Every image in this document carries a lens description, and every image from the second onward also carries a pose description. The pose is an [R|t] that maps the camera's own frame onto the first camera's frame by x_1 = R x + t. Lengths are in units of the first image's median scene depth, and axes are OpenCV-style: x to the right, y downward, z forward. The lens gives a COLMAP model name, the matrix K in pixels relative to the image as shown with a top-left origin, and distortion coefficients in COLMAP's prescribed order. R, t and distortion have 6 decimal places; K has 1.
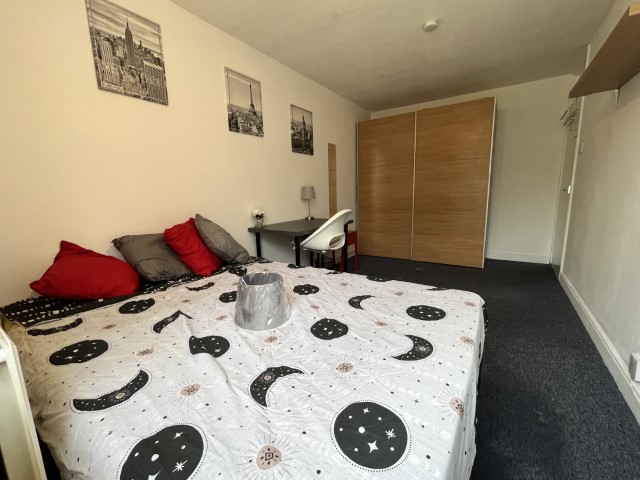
lens RADIAL K [[275.7, 0, 317.5], [0, 275.7, 240.5], [0, 0, 1]] dist [-0.002061, -0.000841]
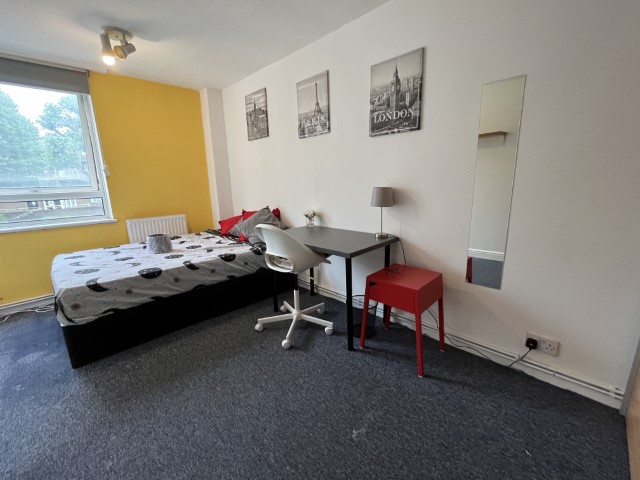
lens RADIAL K [[275.7, 0, 317.5], [0, 275.7, 240.5], [0, 0, 1]] dist [-0.002061, -0.000841]
pose [[-0.204019, 0.244416, -0.947965, 1.218405], [-0.133050, 0.952424, 0.274201, -0.448128], [0.969883, 0.182069, -0.161793, 1.880763]]
